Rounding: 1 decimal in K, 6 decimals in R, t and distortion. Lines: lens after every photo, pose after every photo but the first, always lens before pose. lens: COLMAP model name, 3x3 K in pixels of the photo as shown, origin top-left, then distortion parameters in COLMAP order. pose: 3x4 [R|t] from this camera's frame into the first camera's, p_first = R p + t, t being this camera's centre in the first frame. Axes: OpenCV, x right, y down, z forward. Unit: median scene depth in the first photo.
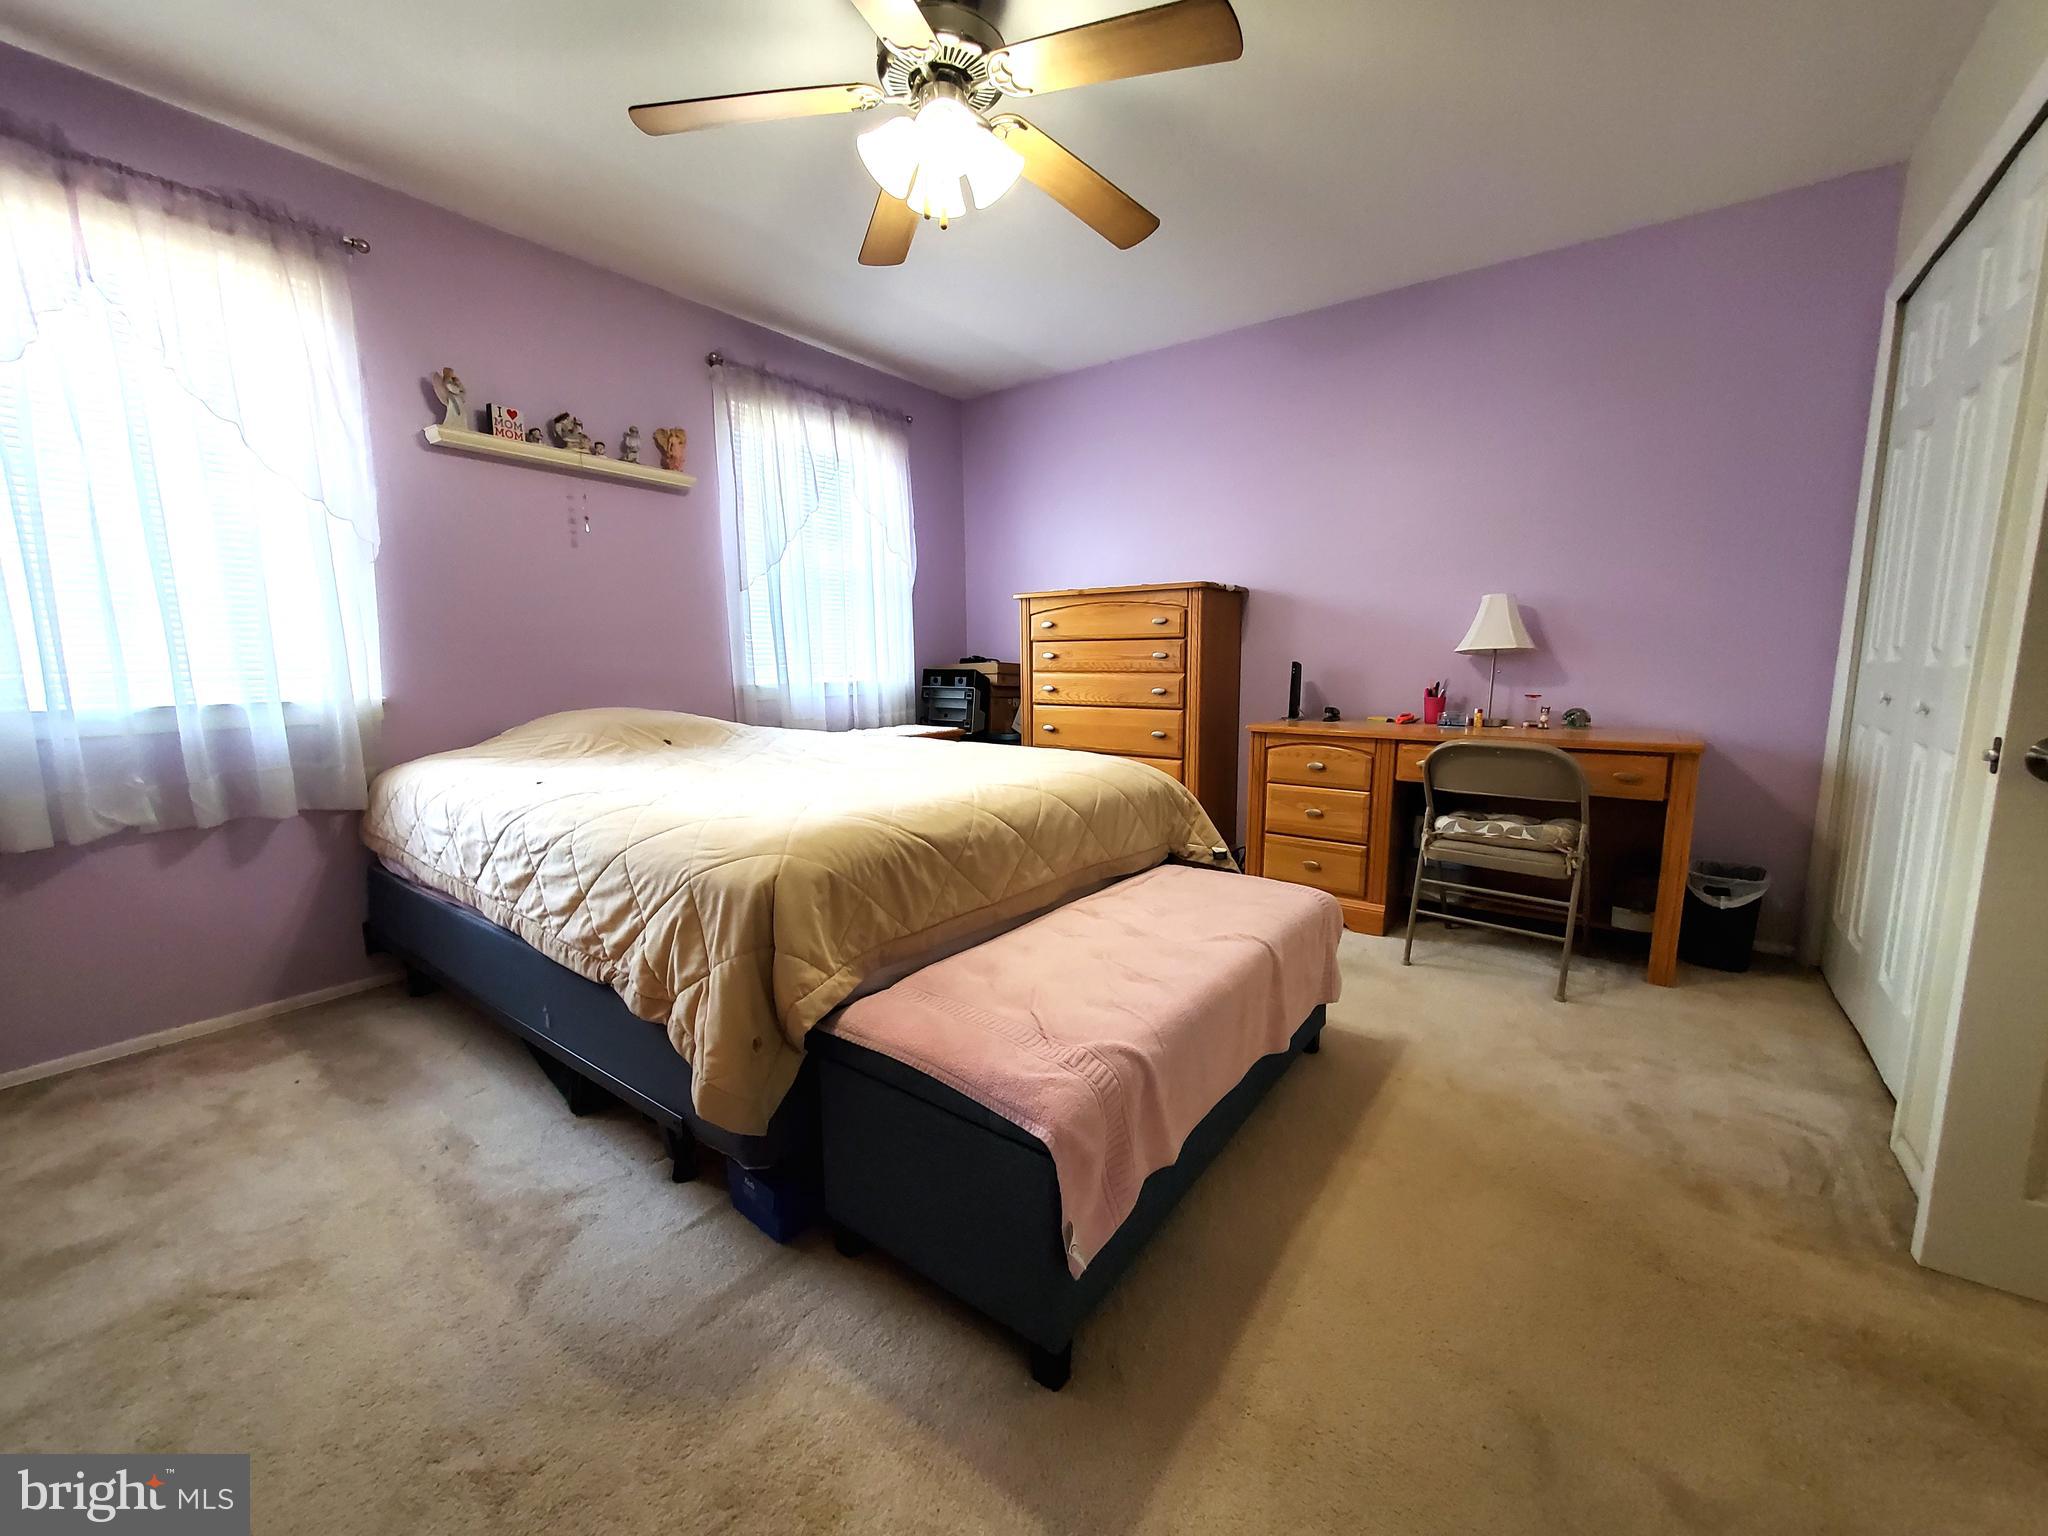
lens RADIAL K [[815.4, 0, 1030.2], [0, 815.4, 770.7], [0, 0, 1]] dist [0.017203, -0.000591]
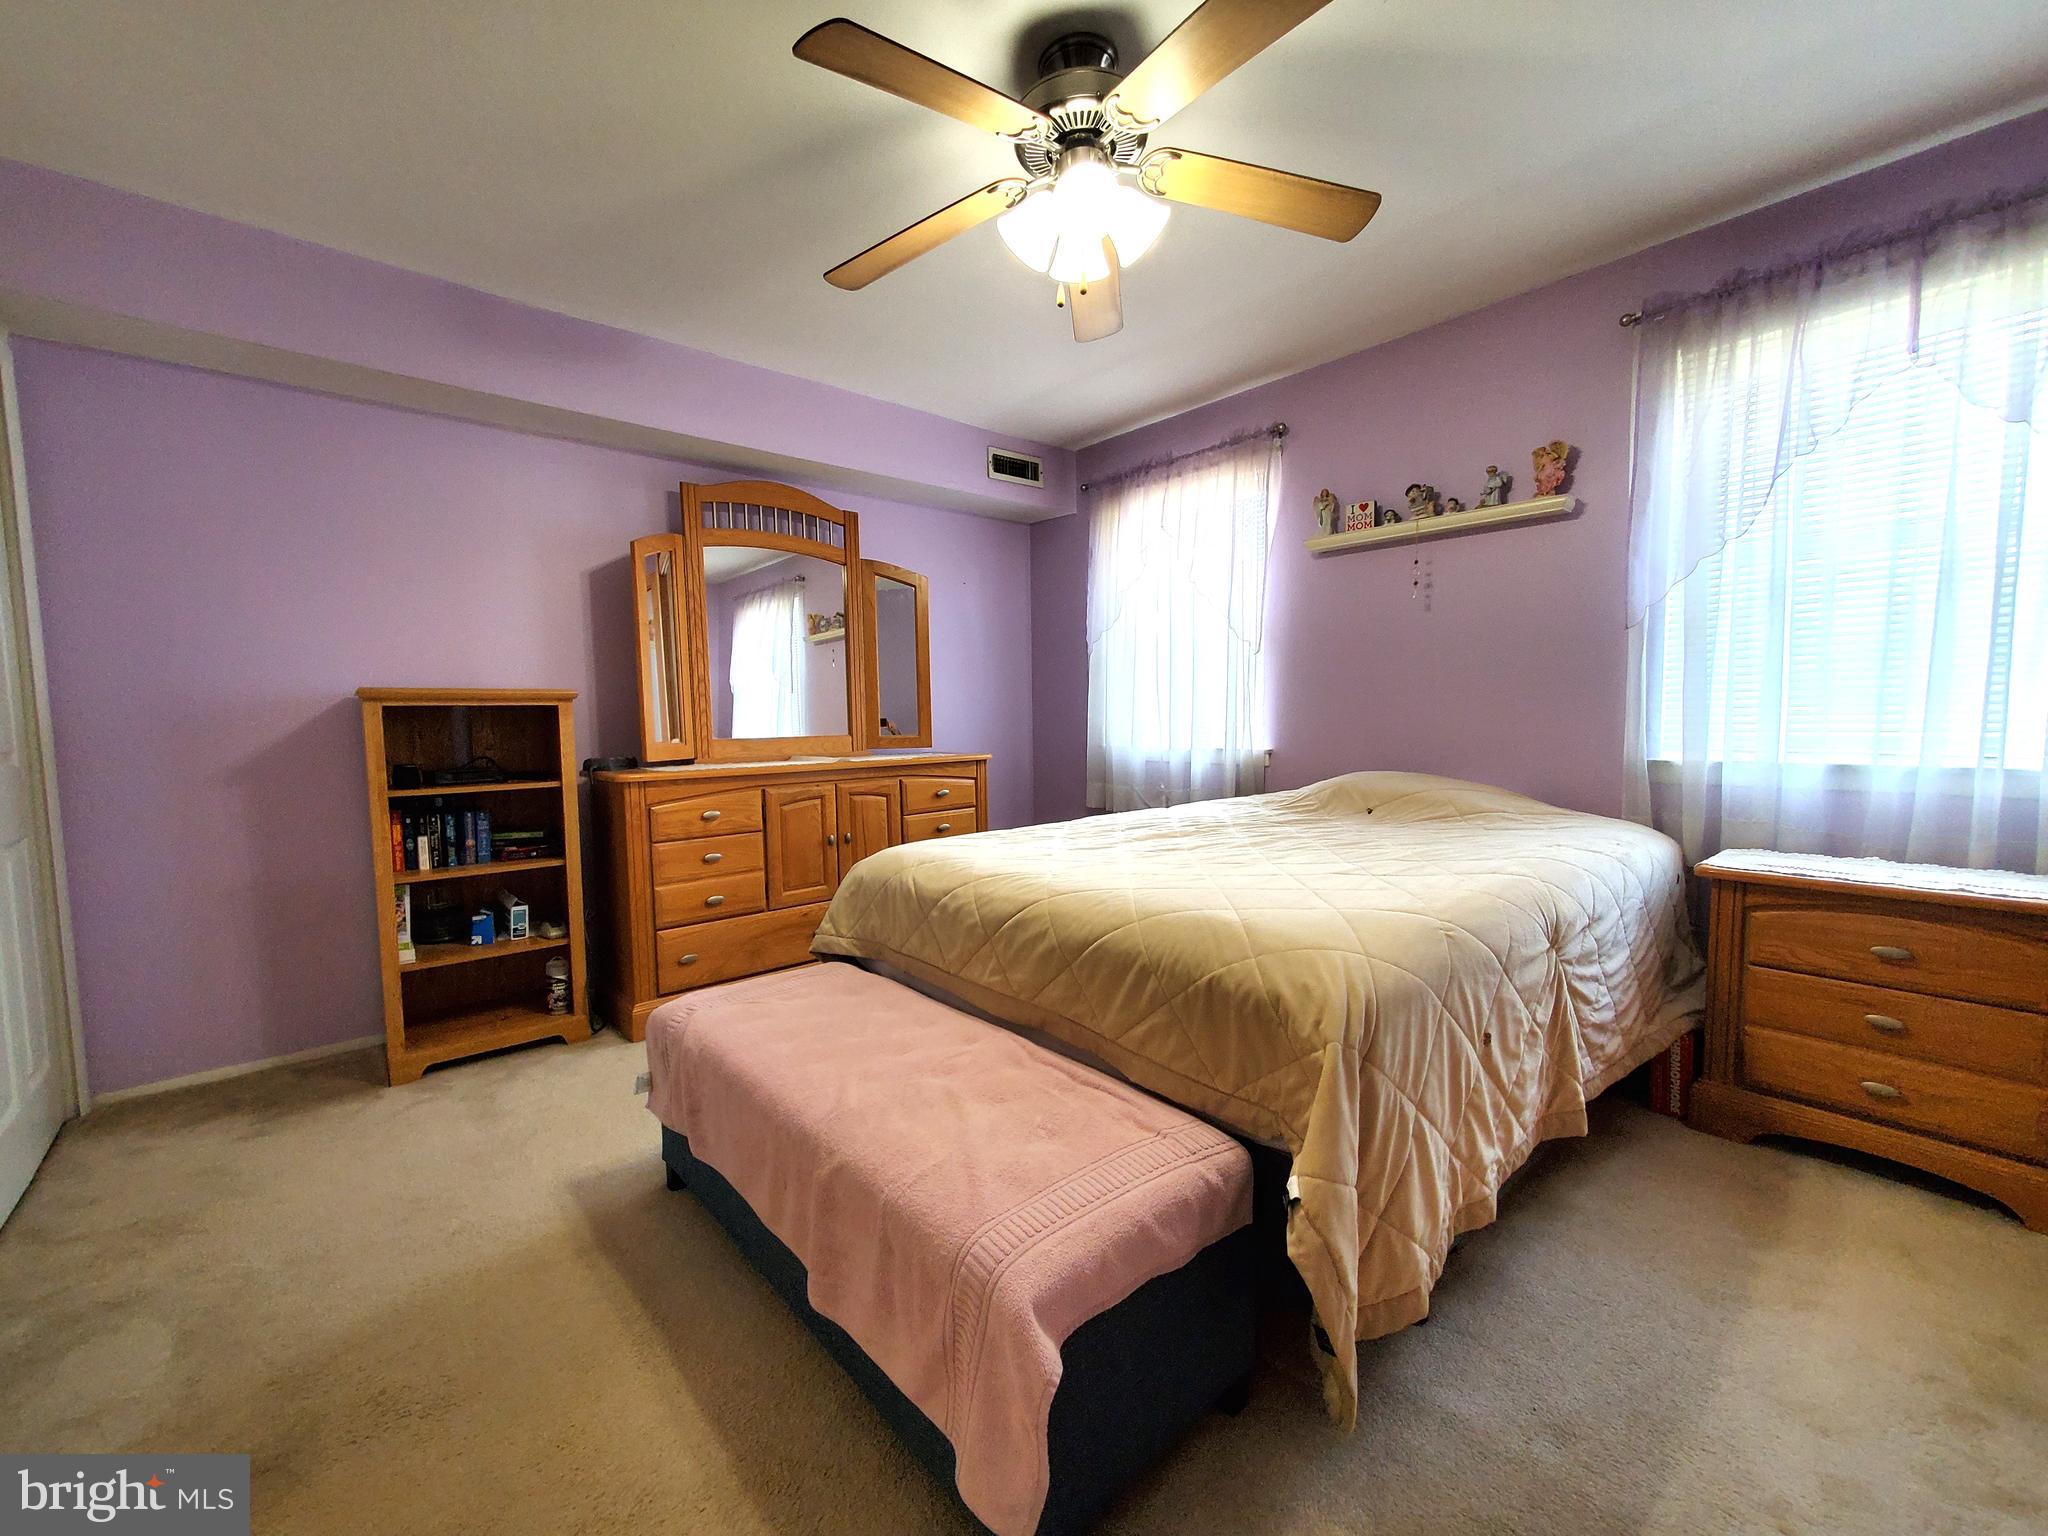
lens RADIAL K [[815.4, 0, 1027.1], [0, 815.4, 770.3], [0, 0, 1]] dist [0.017203, -0.000591]
pose [[-0.215989, 0.072795, -0.973678, 0.559542], [-0.138480, 0.984853, 0.104349, -0.123427], [0.966526, 0.157373, -0.202637, 0.794401]]
